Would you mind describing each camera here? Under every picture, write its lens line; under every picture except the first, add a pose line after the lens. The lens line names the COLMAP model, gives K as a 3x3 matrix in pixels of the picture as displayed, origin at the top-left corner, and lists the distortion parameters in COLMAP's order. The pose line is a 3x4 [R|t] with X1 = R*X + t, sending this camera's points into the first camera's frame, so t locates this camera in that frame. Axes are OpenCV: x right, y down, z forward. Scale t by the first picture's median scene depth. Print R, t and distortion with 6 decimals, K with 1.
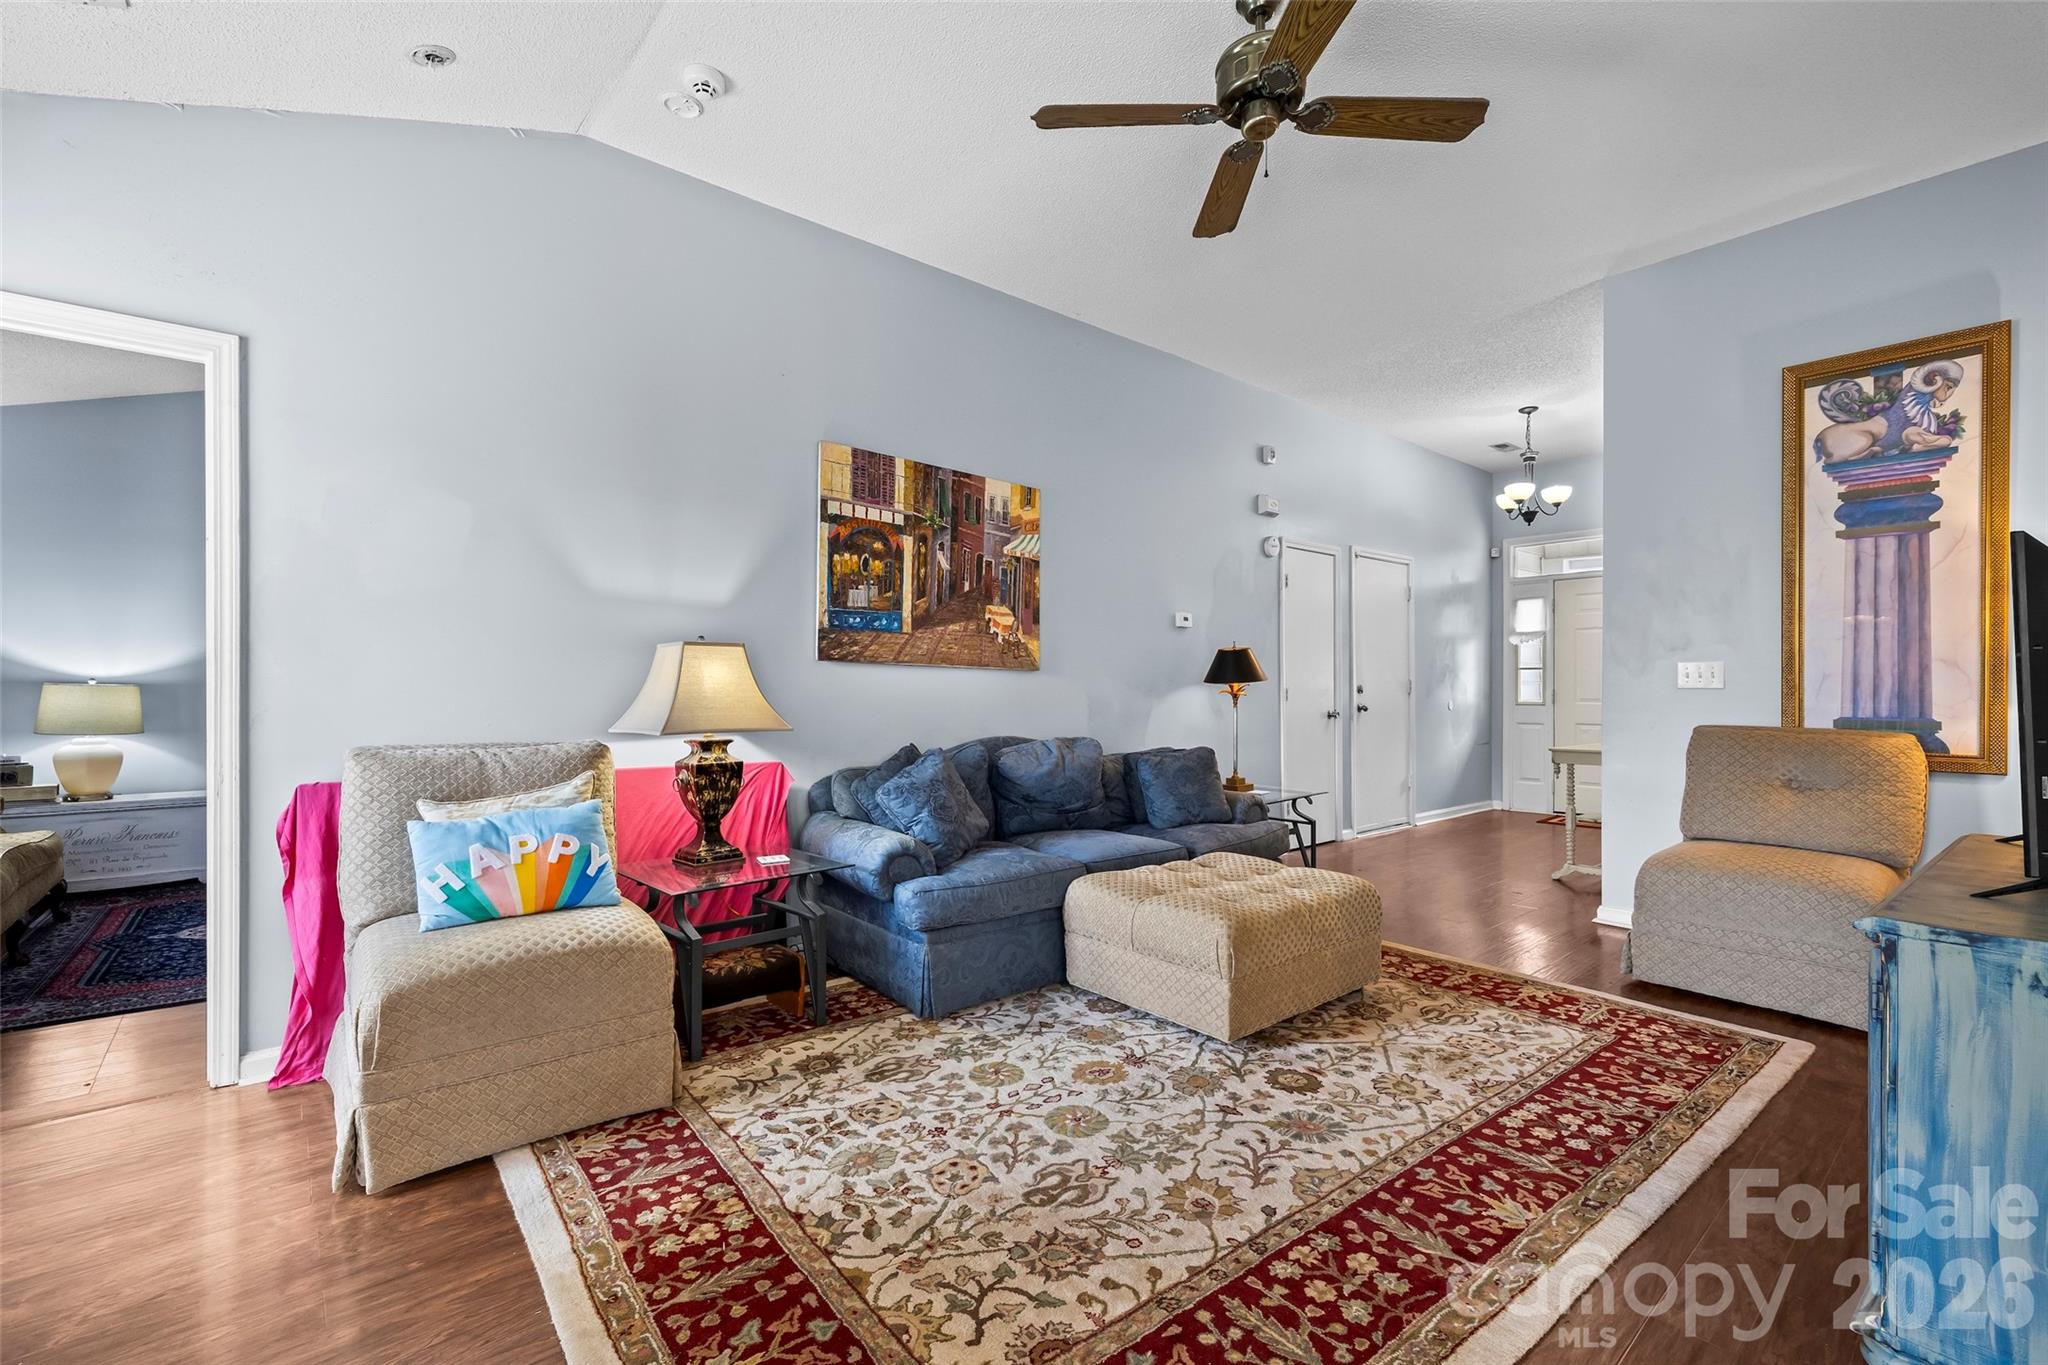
lens RADIAL K [[862.8, 0, 1028.8], [0, 862.8, 690.8], [0, 0, 1]] dist [0.000865, 0.000287]
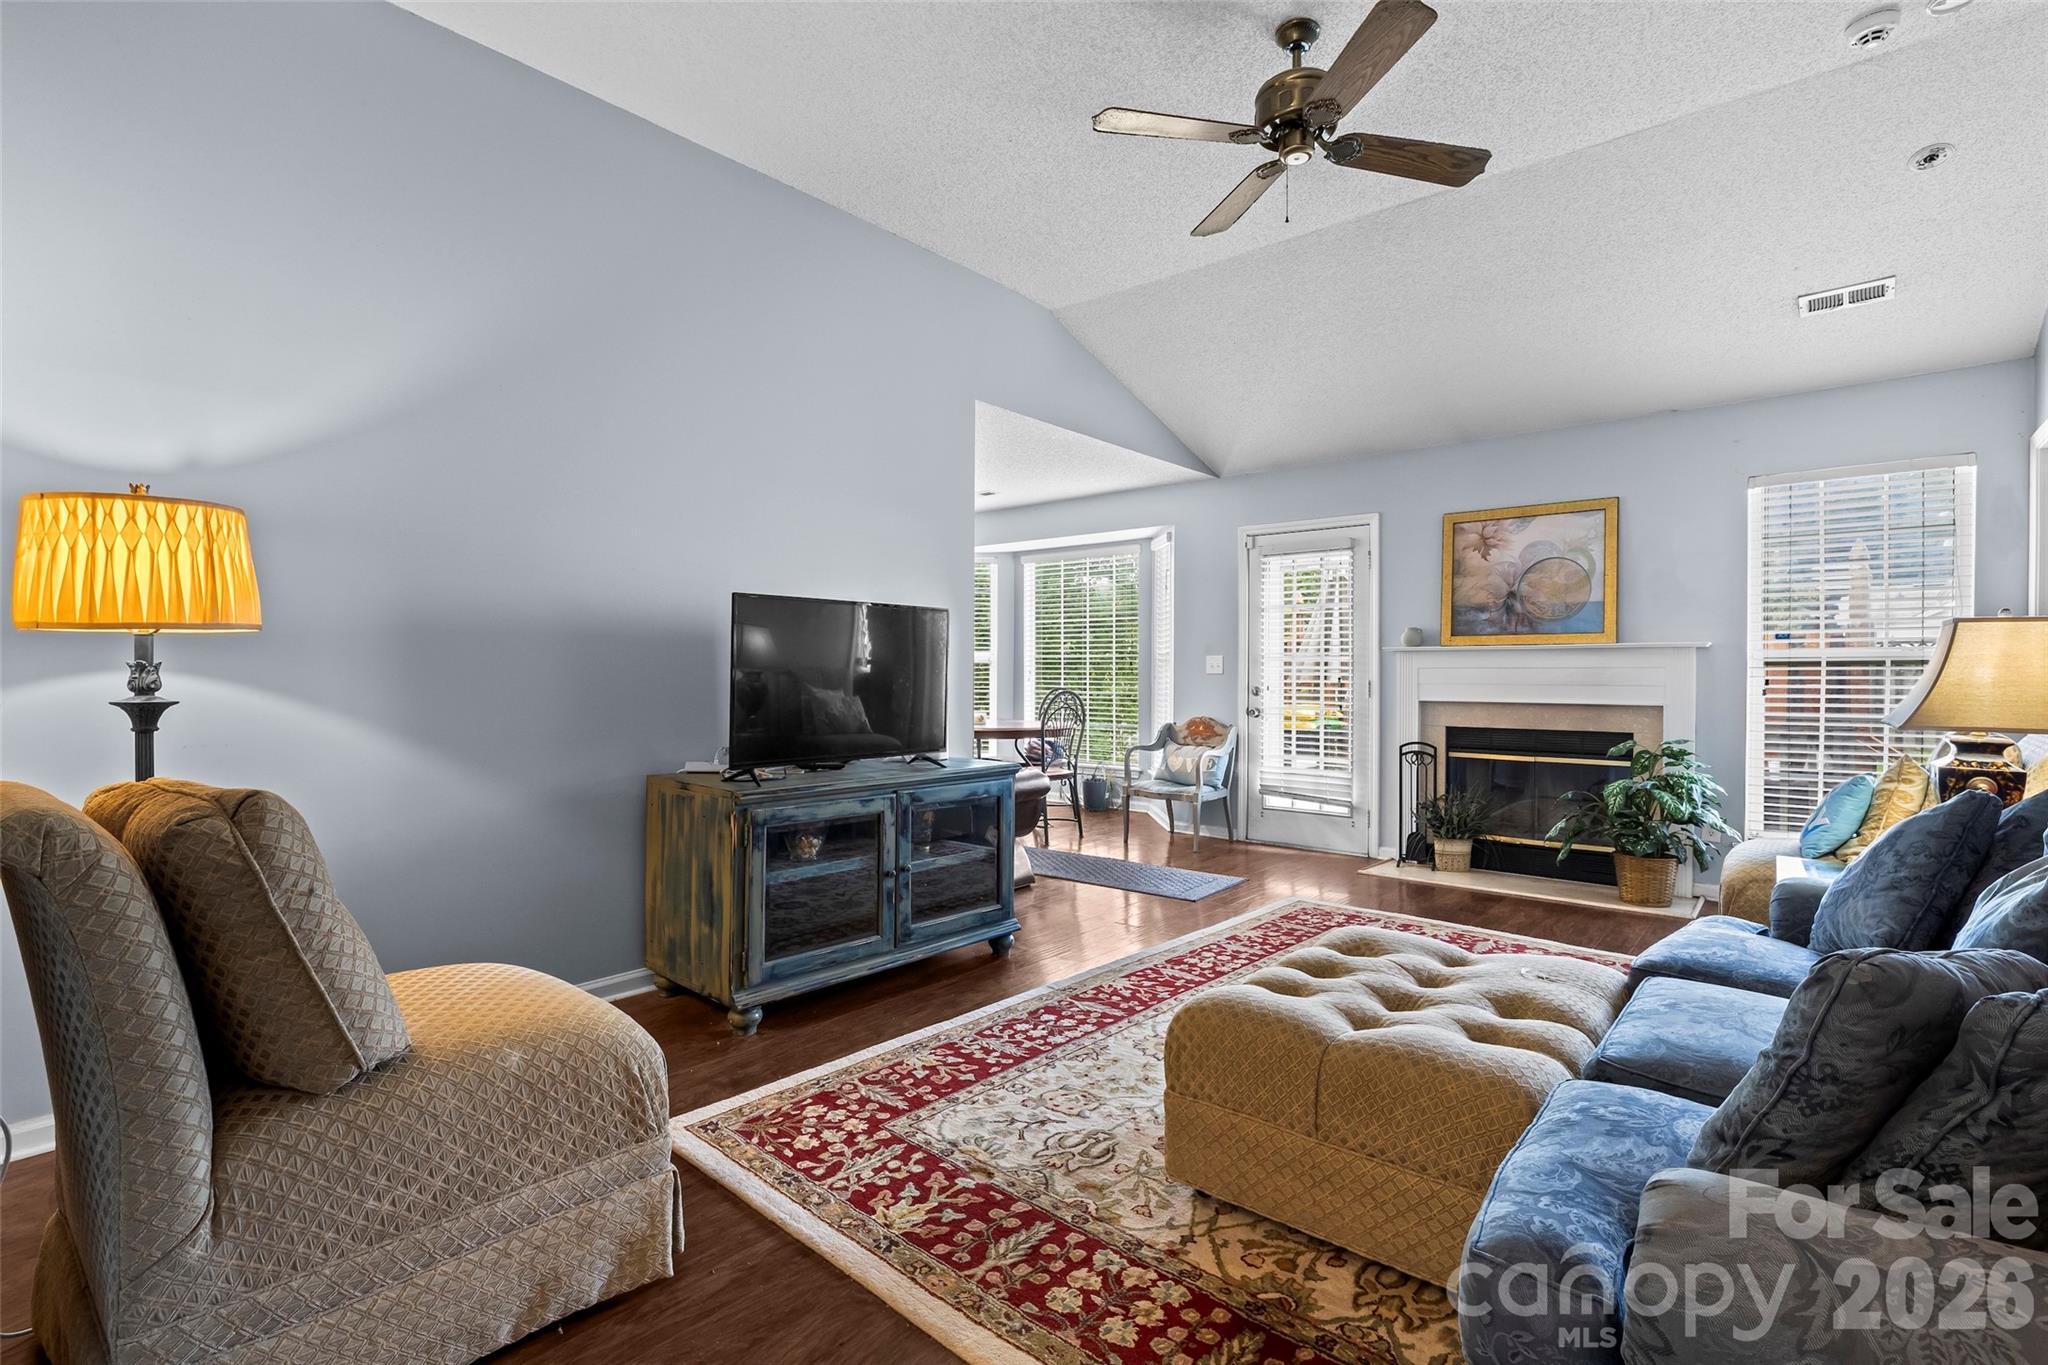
lens RADIAL K [[967.9, 0, 1034.4], [0, 967.9, 679.3], [0, 0, 1]] dist [-0.008820, 0.003480]
pose [[-0.983705, 0.000121, -0.179792, 0.749905], [-0.001870, 0.999939, 0.010901, -0.008985], [0.179782, 0.011060, -0.983644, 1.989414]]
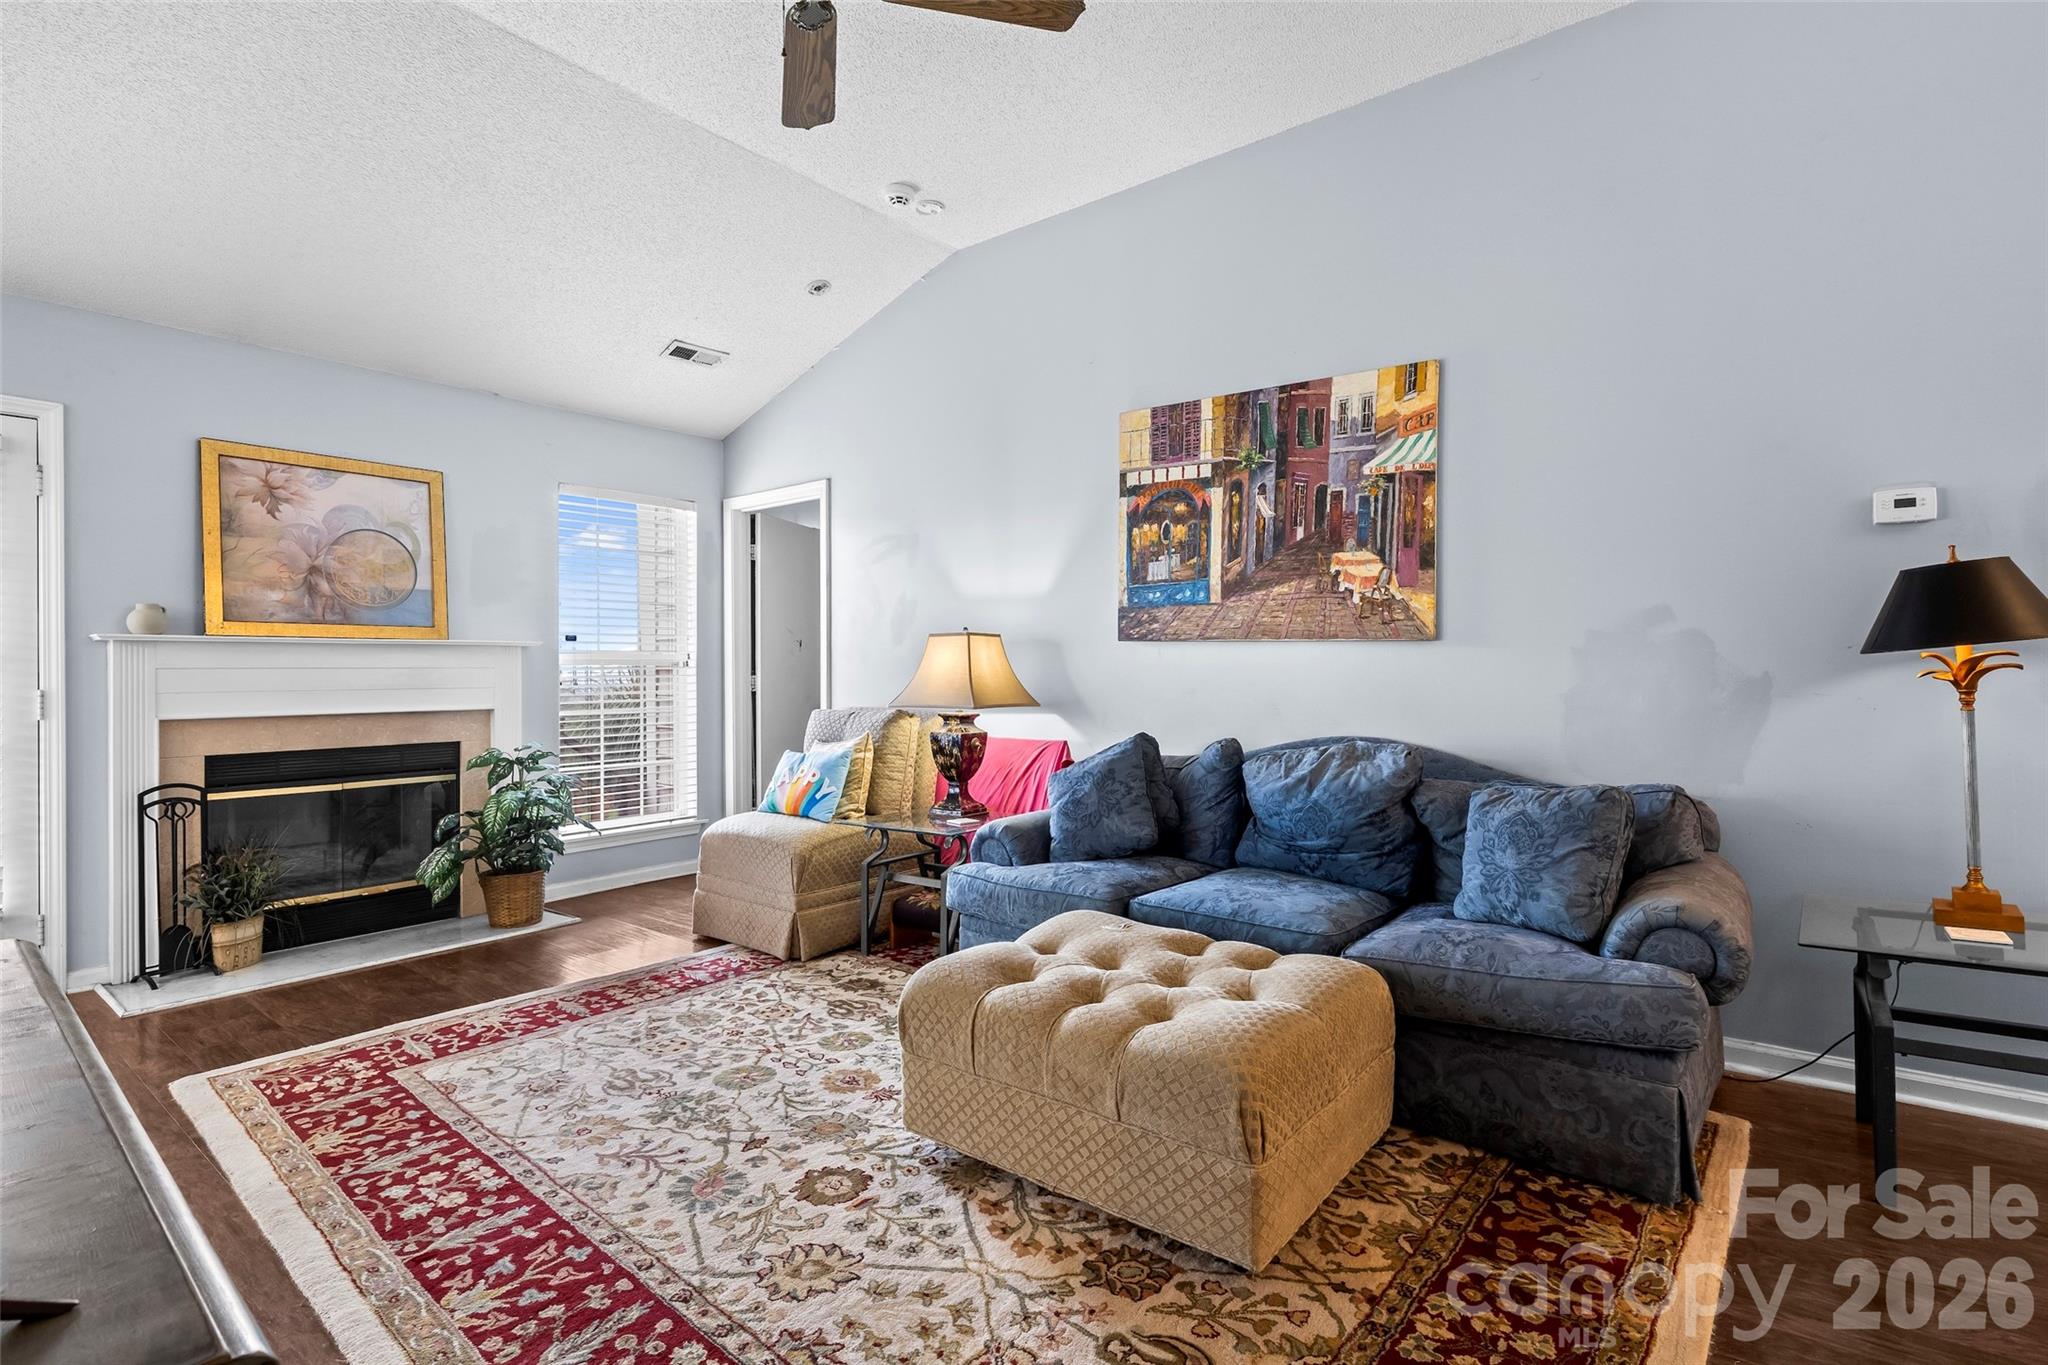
lens RADIAL K [[967.9, 0, 1023.2], [0, 967.9, 668.6], [0, 0, 1]] dist [-0.008820, 0.003480]
pose [[0.209538, -0.004134, -0.977792, 1.113772], [0.004338, 0.999985, -0.003298, -0.001894], [0.977791, -0.003550, 0.209553, 0.933276]]
